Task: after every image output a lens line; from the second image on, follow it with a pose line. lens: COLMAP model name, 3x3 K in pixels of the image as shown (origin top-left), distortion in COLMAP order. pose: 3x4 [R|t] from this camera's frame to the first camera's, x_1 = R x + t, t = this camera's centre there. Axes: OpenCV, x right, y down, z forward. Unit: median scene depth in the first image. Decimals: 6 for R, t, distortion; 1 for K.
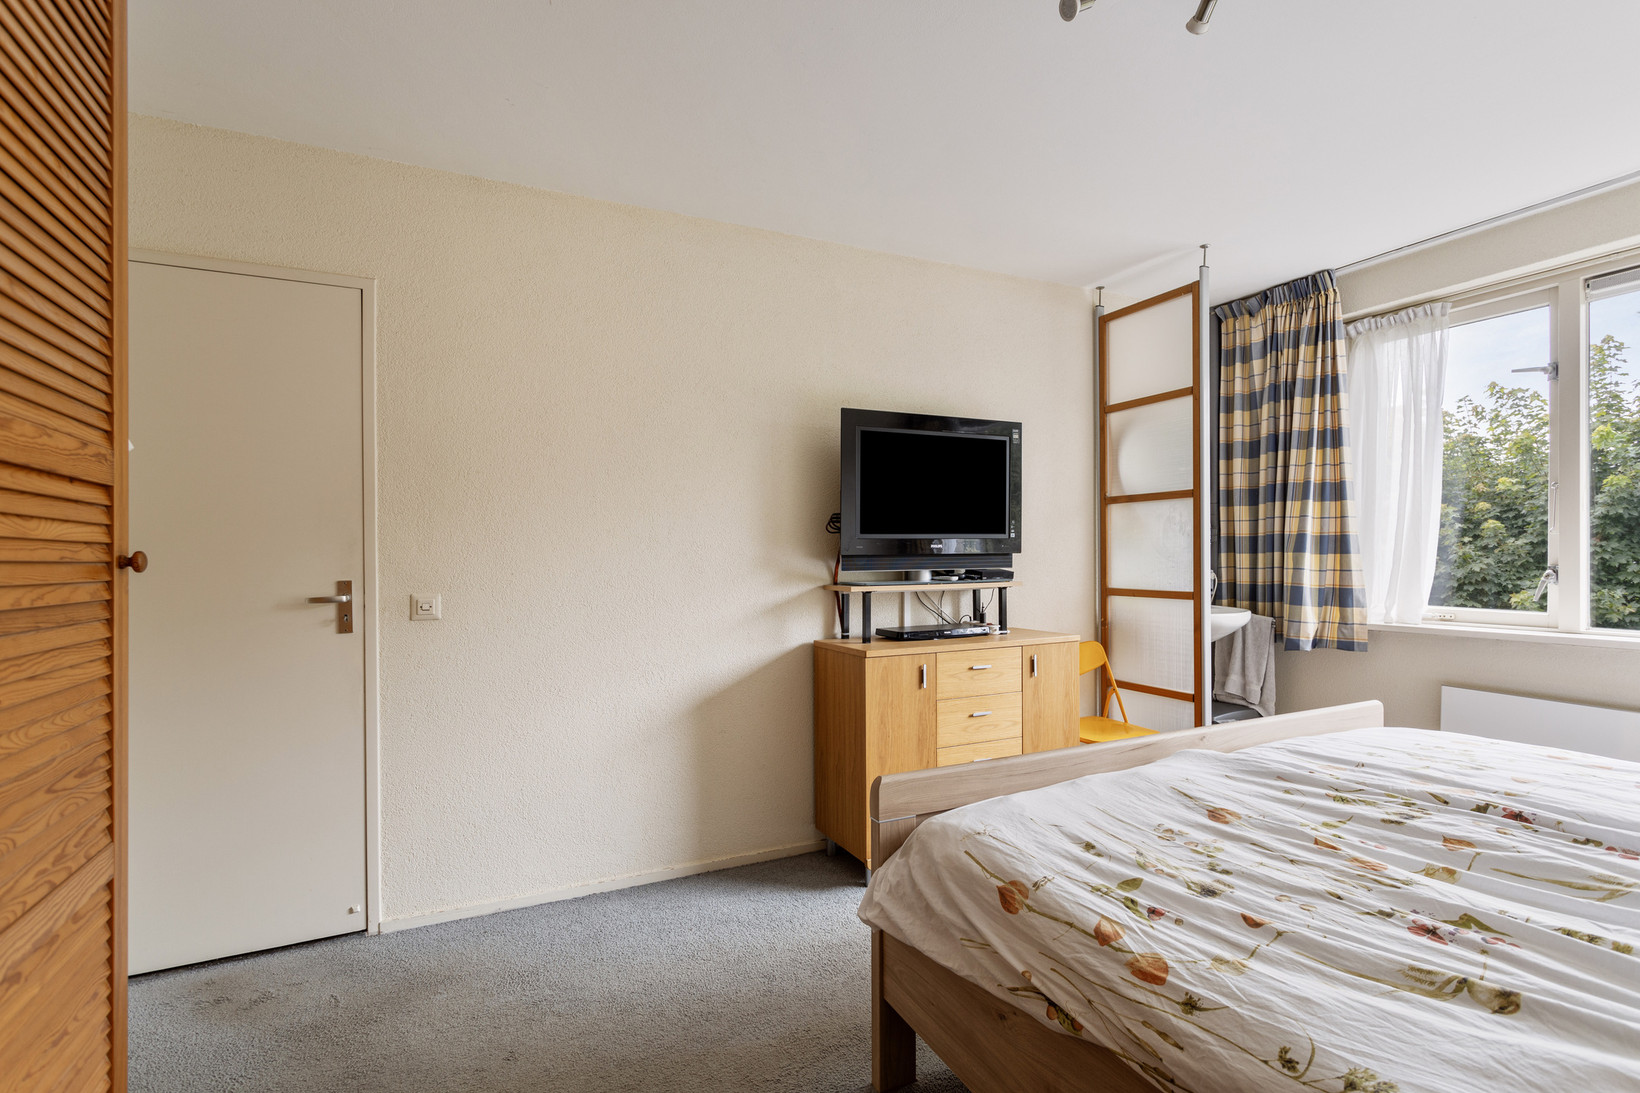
lens RADIAL K [[747.4, 0, 820.0], [0, 747.4, 546.5], [0, 0, 1]] dist [-0.000319, -0.000098]
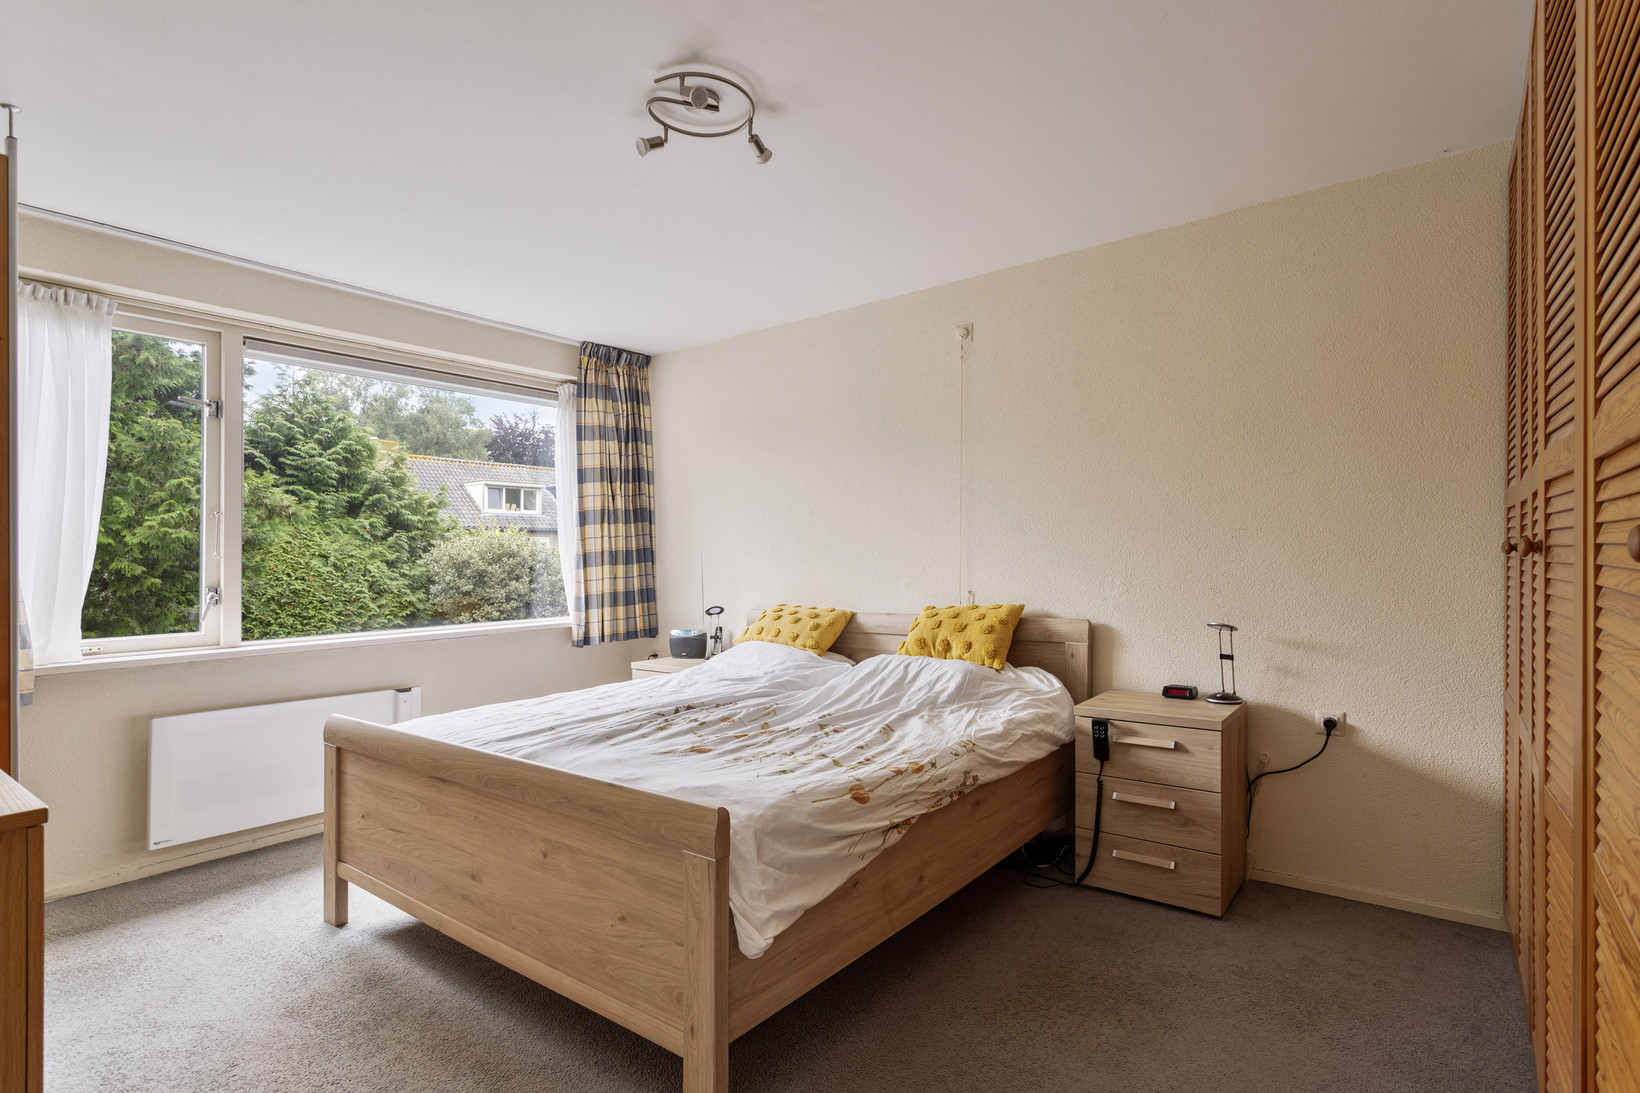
lens RADIAL K [[817.1, 0, 826.4], [0, 817.1, 576.2], [0, 0, 1]] dist [0.002935, 0.000503]
pose [[-0.440616, 0.001844, 0.897694, -1.108116], [0.009421, 0.999952, 0.002571, 0.032858], [-0.897646, 0.009590, -0.440613, 1.686612]]
